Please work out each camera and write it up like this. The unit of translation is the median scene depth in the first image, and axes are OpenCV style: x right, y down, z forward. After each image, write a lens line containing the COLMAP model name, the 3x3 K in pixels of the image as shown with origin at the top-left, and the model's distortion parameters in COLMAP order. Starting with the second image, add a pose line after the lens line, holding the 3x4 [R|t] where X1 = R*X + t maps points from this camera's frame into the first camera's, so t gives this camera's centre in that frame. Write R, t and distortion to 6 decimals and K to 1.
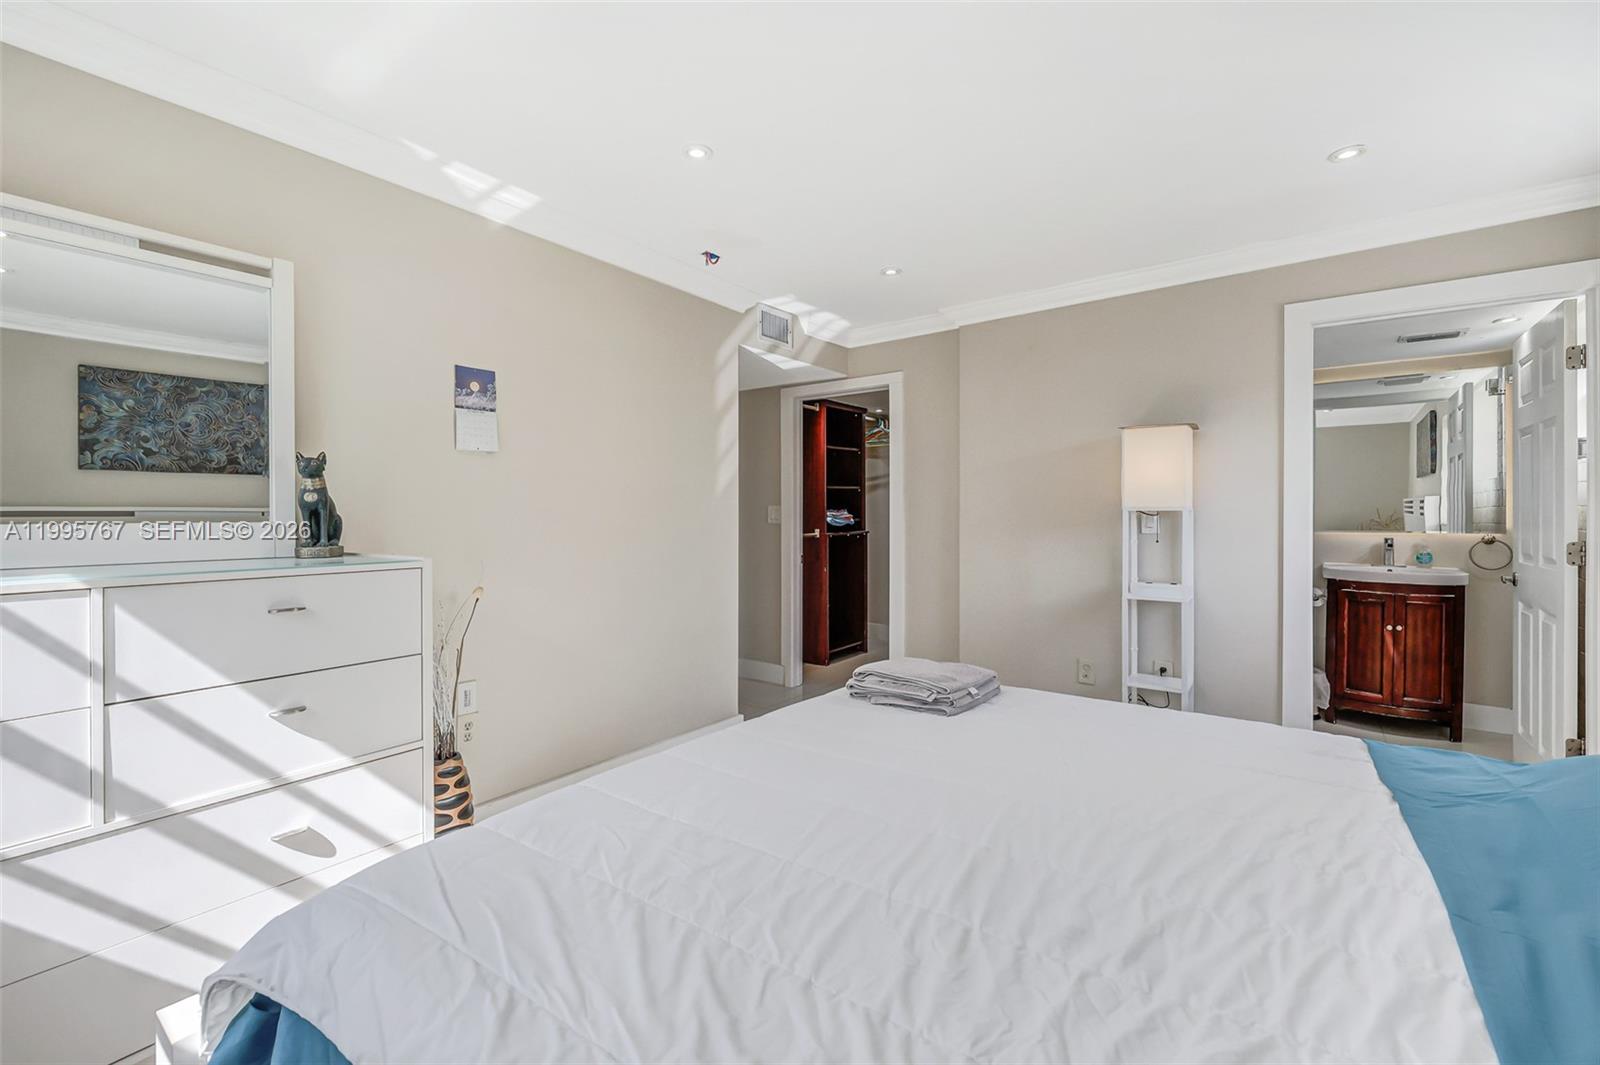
lens RADIAL K [[672.9, 0, 799.9], [0, 672.9, 525.4], [0, 0, 1]] dist [0.002705, 0.000364]
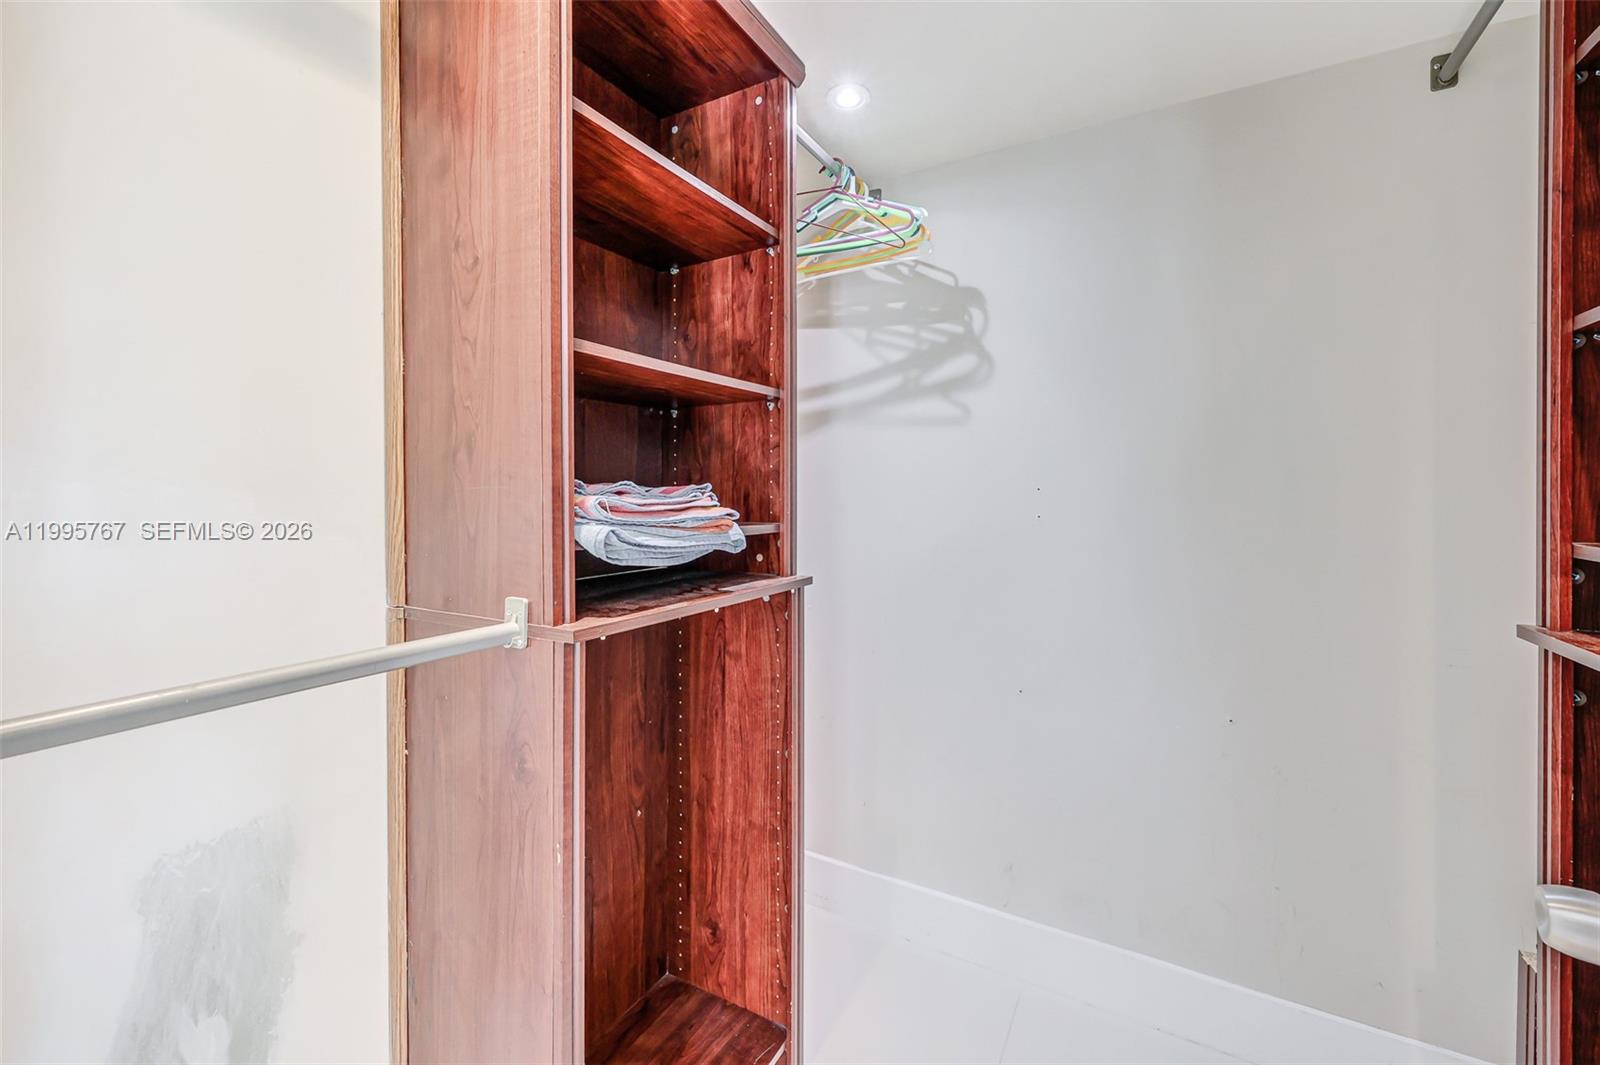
lens RADIAL K [[672.9, 0, 800.5], [0, 672.9, 520.5], [0, 0, 1]] dist [0.002705, 0.000364]
pose [[0.995264, -0.008958, 0.096791, 0.078135], [0.008695, 0.999957, 0.003134, -0.012161], [-0.096815, -0.002278, 0.995300, 0.781815]]
